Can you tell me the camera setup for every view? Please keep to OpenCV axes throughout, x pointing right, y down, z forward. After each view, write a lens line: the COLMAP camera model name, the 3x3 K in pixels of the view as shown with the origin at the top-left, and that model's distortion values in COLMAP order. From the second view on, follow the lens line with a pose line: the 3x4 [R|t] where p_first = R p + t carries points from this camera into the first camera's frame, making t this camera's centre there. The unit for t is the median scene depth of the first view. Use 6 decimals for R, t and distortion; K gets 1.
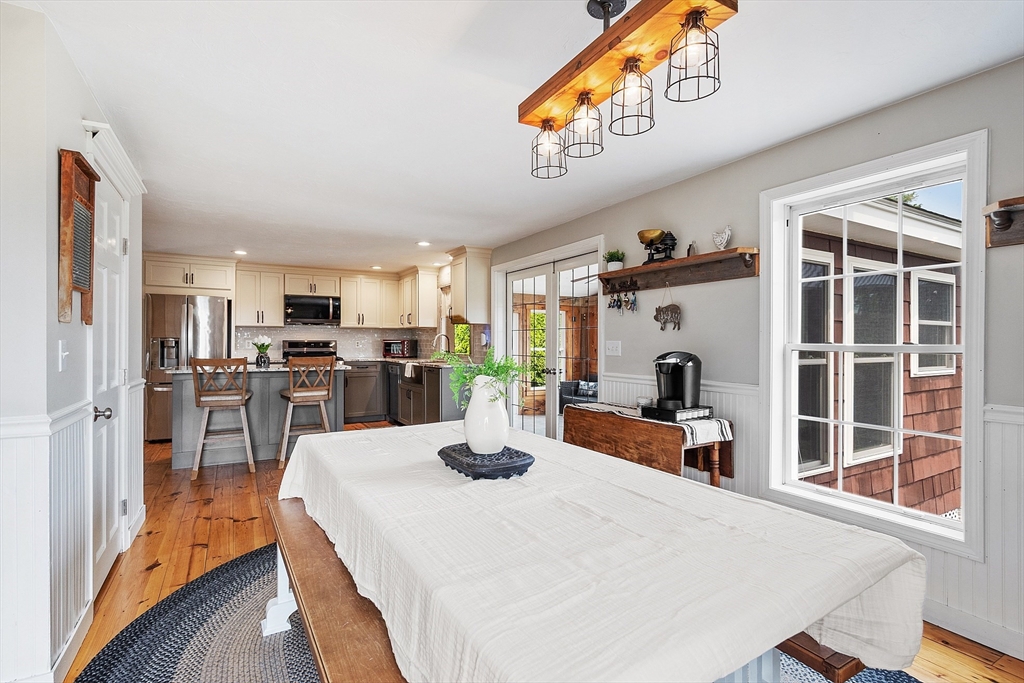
lens RADIAL K [[476.3, 0, 513.3], [0, 476.3, 341.0], [0, 0, 1]] dist [0.000917, 0.000190]
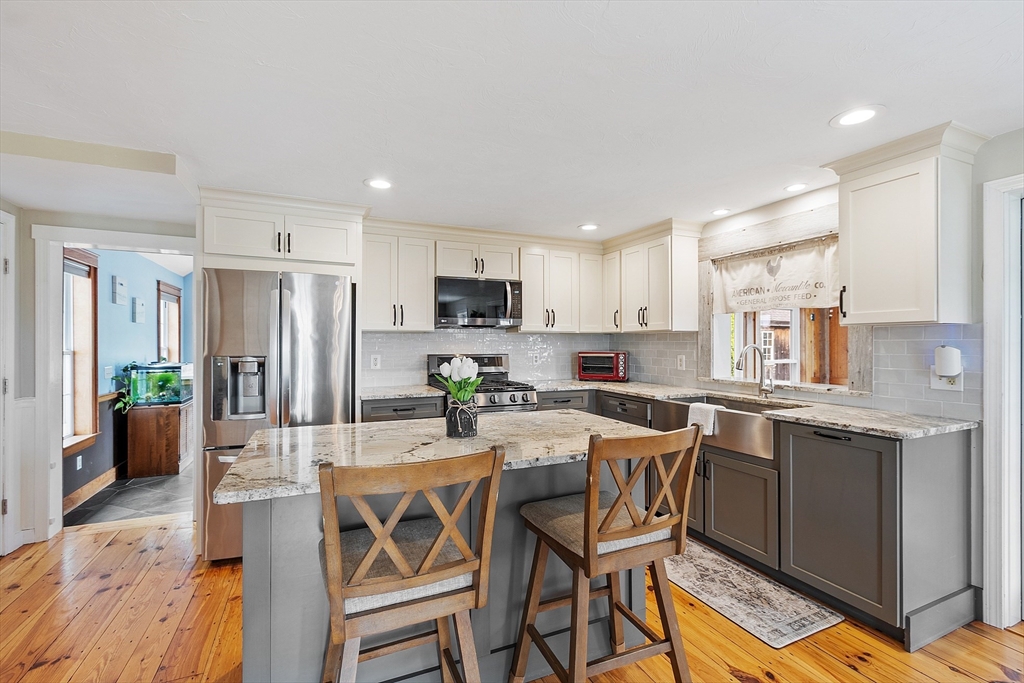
lens RADIAL K [[443.5, 0, 511.6], [0, 443.5, 341.3], [0, 0, 1]] dist [-0.001028, 0.000156]
pose [[0.994271, -0.002957, -0.106850, -0.339802], [0.002756, 0.999994, -0.002022, -0.017565], [0.106855, 0.001716, 0.994273, 0.486639]]
